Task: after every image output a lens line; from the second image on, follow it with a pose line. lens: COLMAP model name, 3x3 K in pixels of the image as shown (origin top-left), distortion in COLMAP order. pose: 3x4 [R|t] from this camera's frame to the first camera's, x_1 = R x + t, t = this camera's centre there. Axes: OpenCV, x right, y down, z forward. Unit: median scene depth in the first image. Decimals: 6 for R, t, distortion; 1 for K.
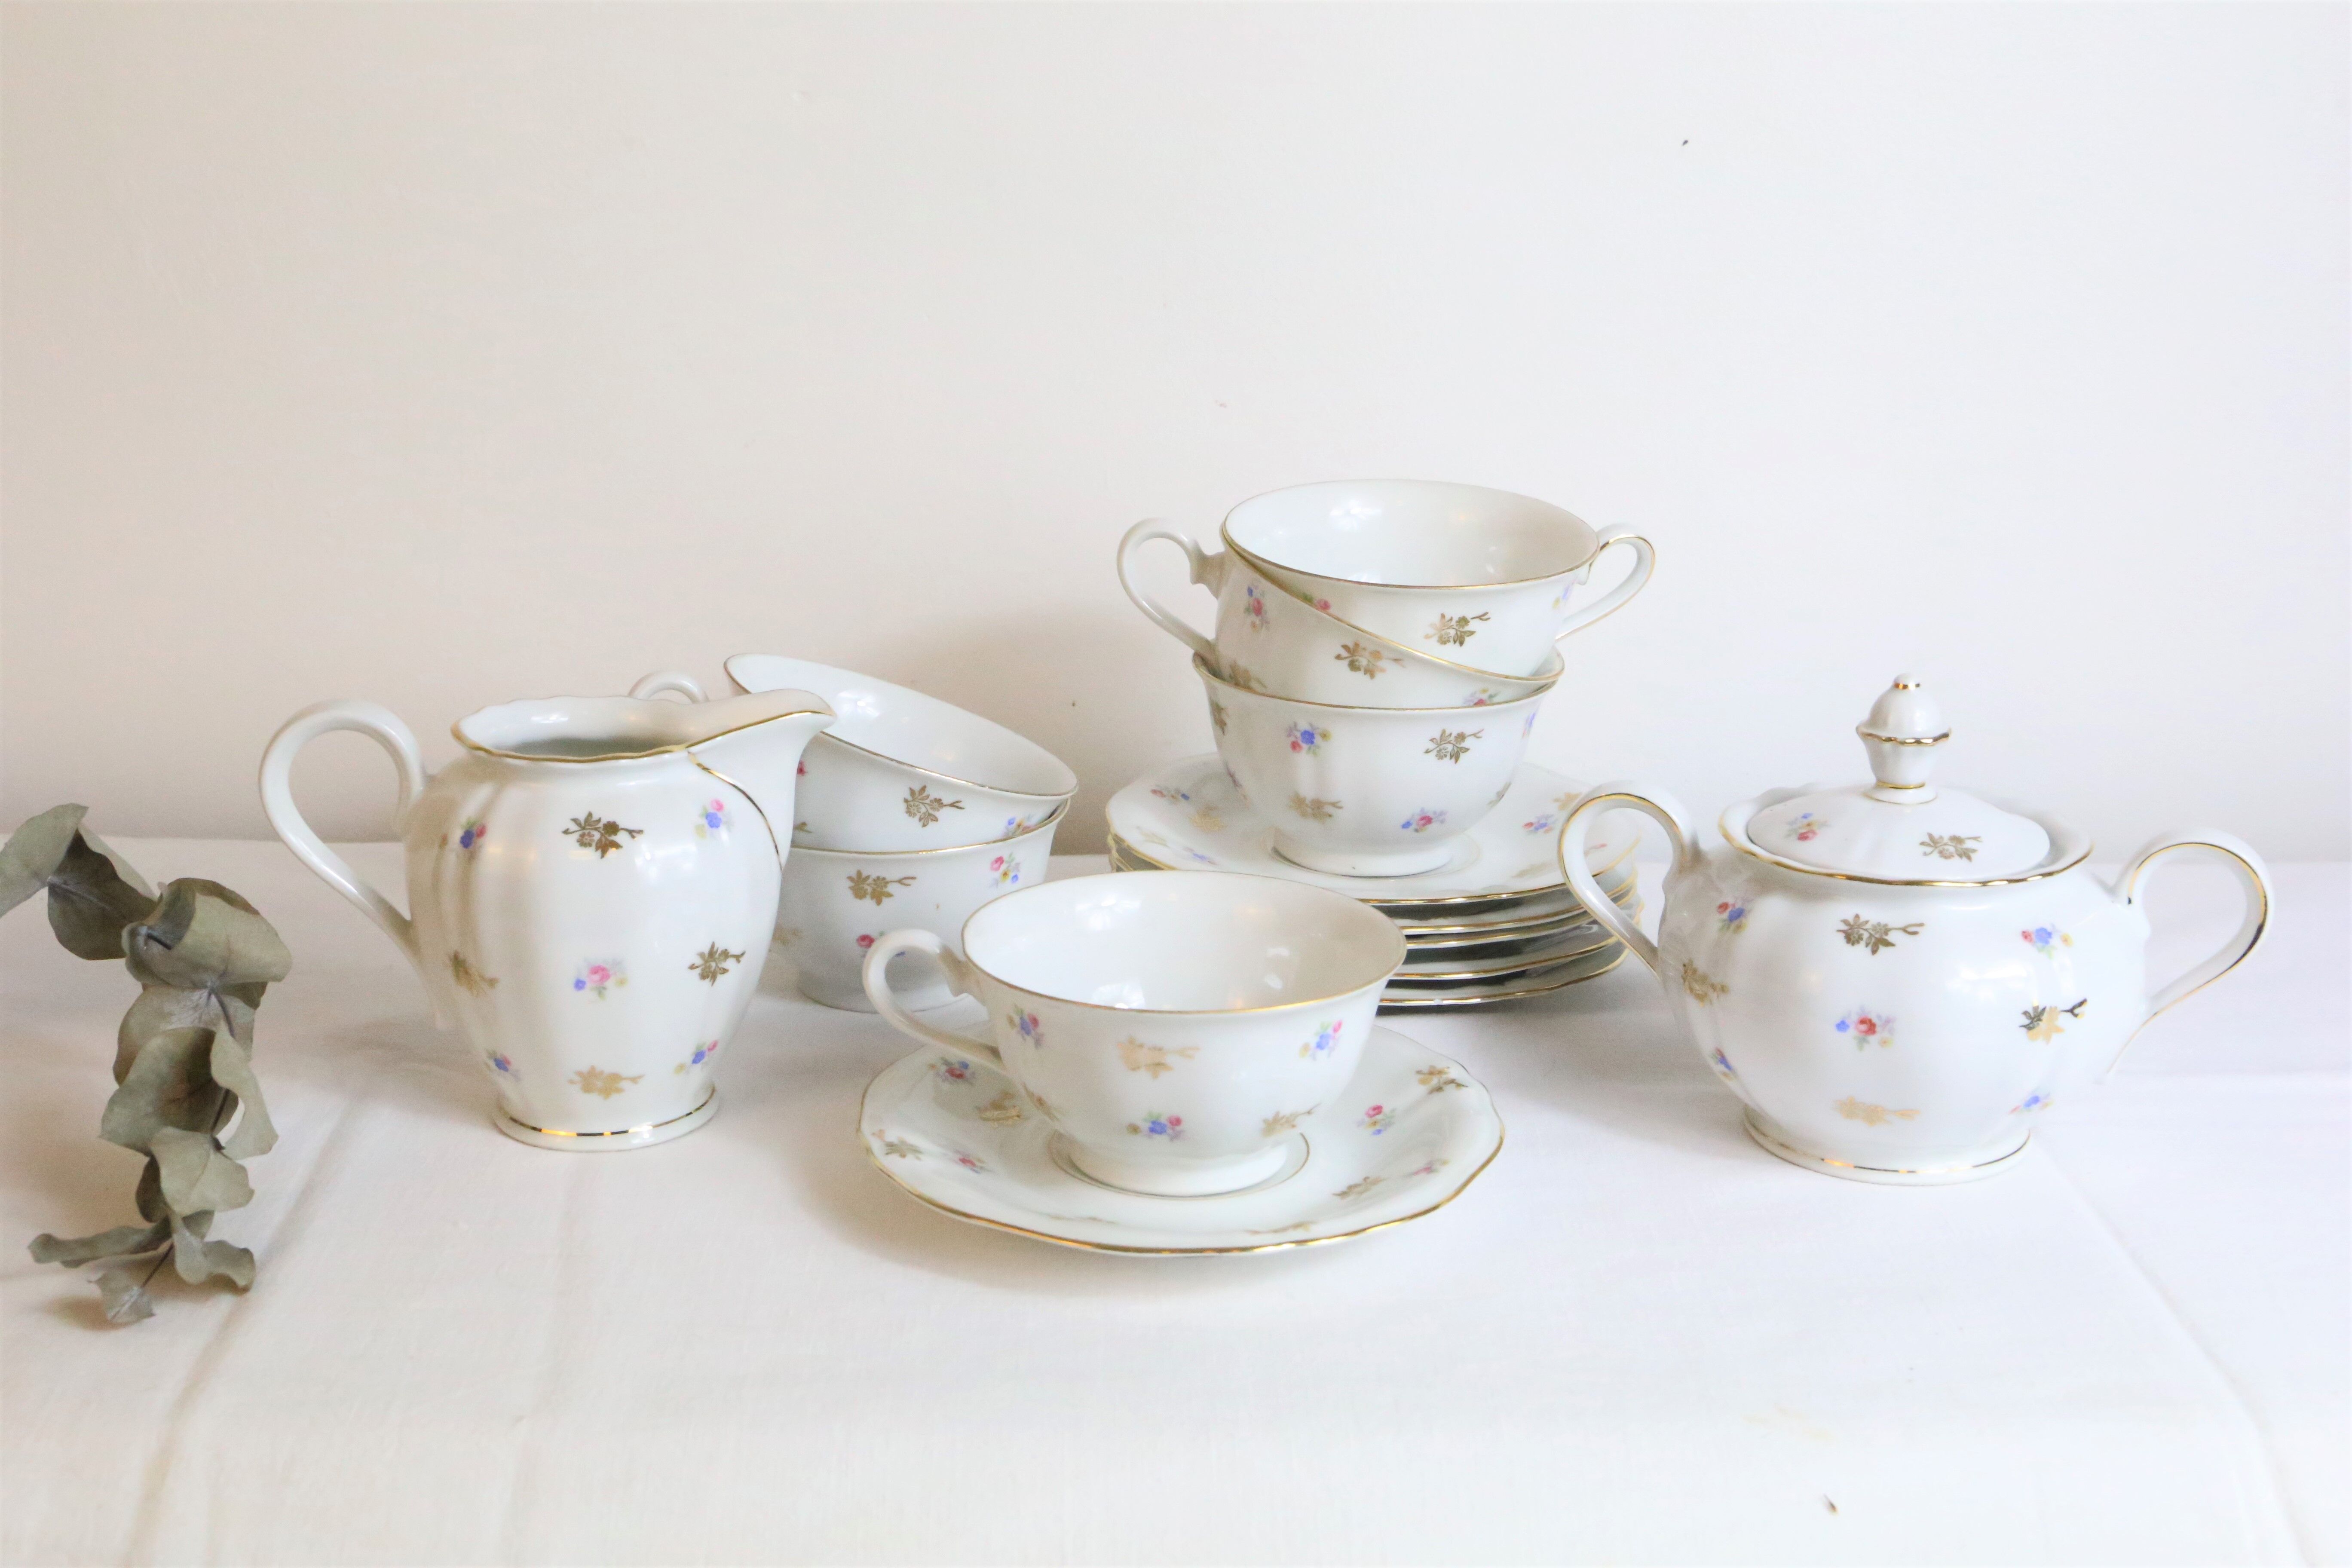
lens RADIAL K [[2900.3, 0, 1176.0], [0, 2900.3, 784.0], [0, 0, 1]] dist [0.009191, 0.010331]
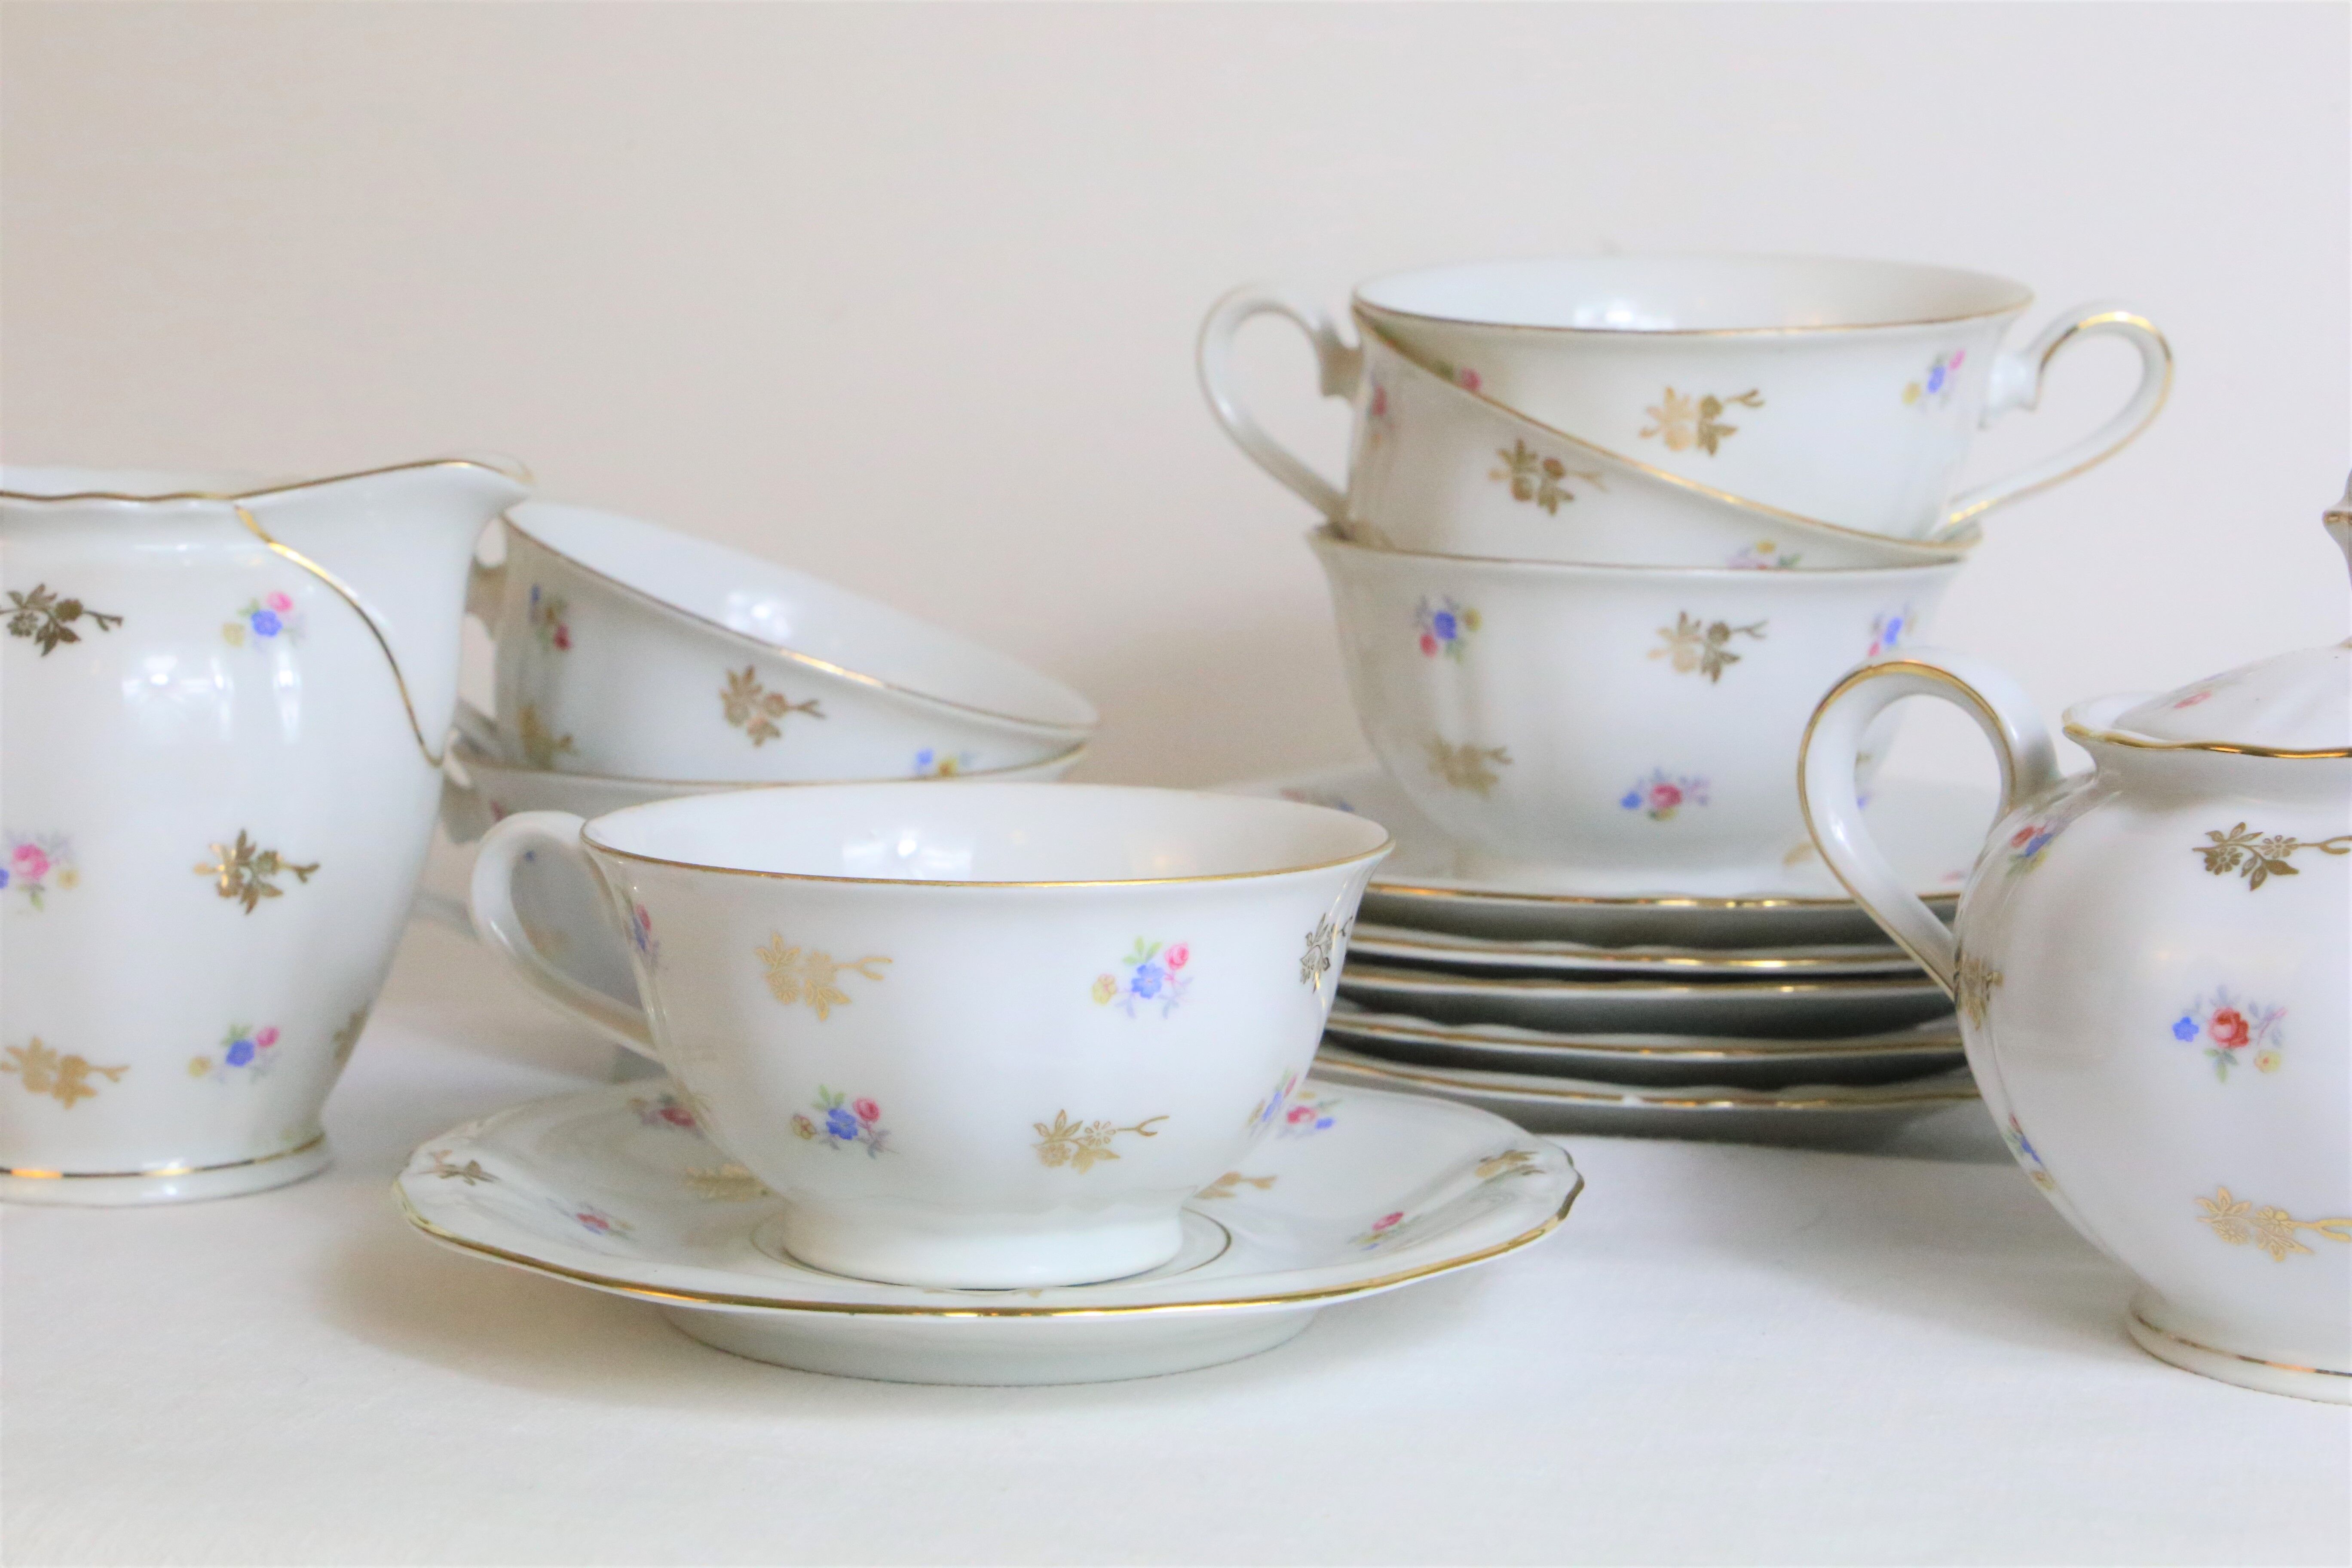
lens RADIAL K [[4571.3, 0, 1176.0], [0, 4571.3, 784.0], [0, 0, 1]] dist [0.110705, 0.226000]
pose [[0.960085, 0.030860, -0.277999, 0.268297], [-0.074513, 0.986198, -0.147859, 0.164260], [0.269599, 0.162672, 0.949133, 0.178459]]
